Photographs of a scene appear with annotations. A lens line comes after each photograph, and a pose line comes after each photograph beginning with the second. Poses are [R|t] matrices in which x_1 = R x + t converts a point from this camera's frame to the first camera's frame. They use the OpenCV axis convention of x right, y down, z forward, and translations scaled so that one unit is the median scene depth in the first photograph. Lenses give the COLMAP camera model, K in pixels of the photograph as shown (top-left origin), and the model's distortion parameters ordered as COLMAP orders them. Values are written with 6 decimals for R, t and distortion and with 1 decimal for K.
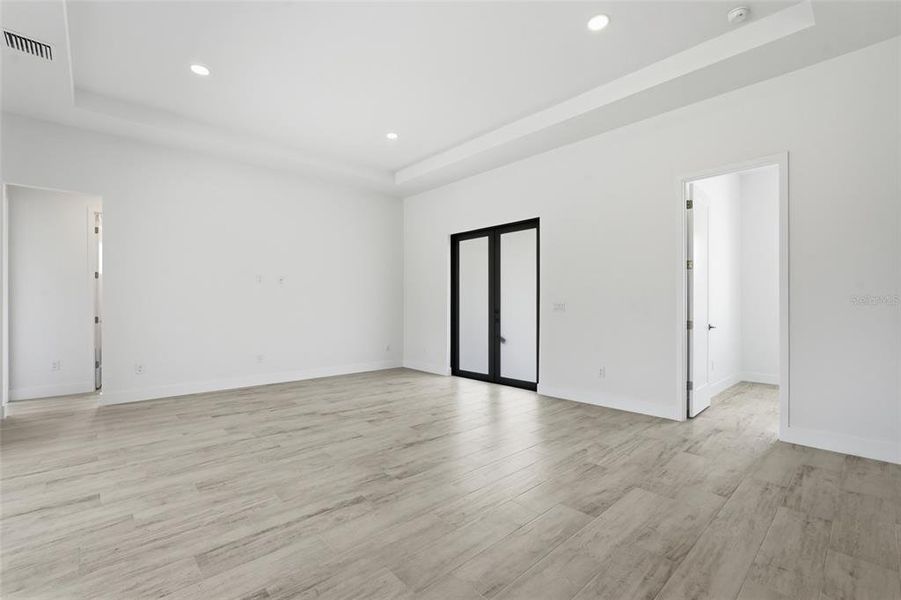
lens RADIAL K [[396.7, 0, 449.4], [0, 396.7, 301.0], [0, 0, 1]] dist [-0.016669, 0.008135]
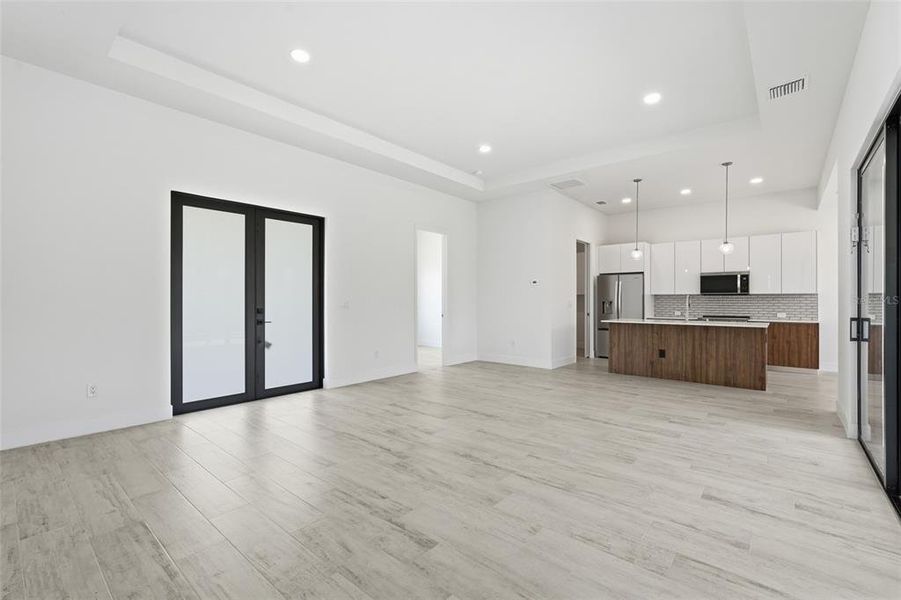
lens RADIAL K [[396.7, 0, 449.4], [0, 396.7, 301.0], [0, 0, 1]] dist [-0.016669, 0.008135]
pose [[-0.121171, 0.002239, 0.992629, -1.150158], [-0.006811, 0.999972, -0.003087, 0.008496], [-0.992608, -0.007135, -0.121152, 1.122554]]
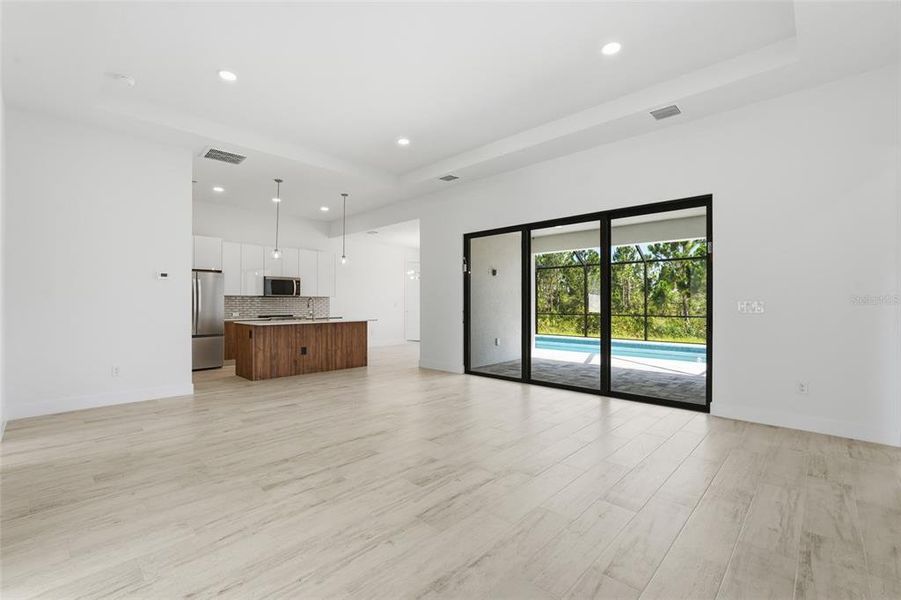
lens RADIAL K [[396.7, 0, 449.4], [0, 396.7, 301.0], [0, 0, 1]] dist [-0.016669, 0.008135]
pose [[-0.998000, -0.000495, -0.063210, -0.193580], [0.000198, 0.999940, -0.010960, 0.011164], [0.063212, -0.010951, -0.997940, 1.842304]]
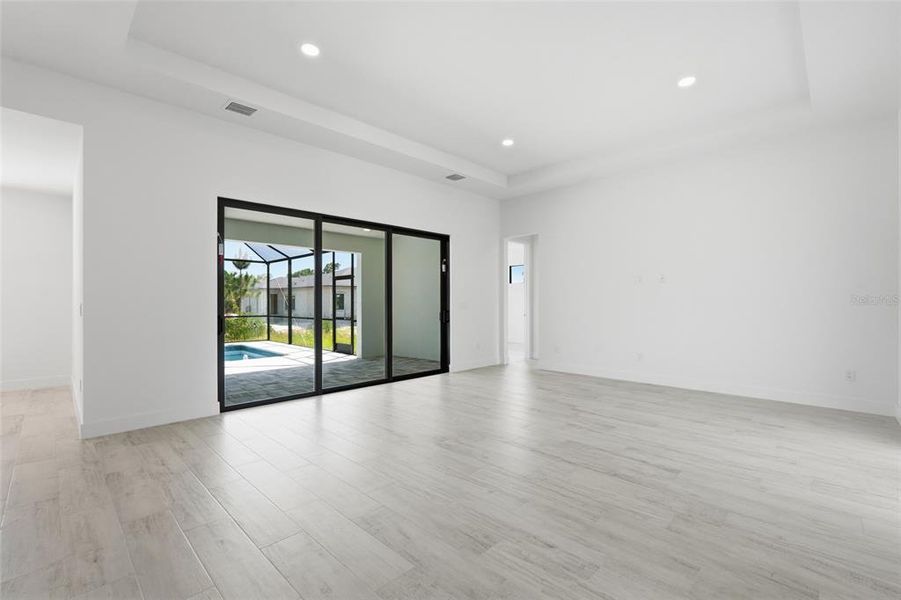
lens RADIAL K [[396.7, 0, 449.4], [0, 396.7, 301.0], [0, 0, 1]] dist [-0.016669, 0.008135]
pose [[0.053558, -0.002789, -0.998561, 0.792307], [0.007638, 0.999968, -0.002383, 0.000383], [0.998536, -0.007500, 0.053577, 0.687523]]
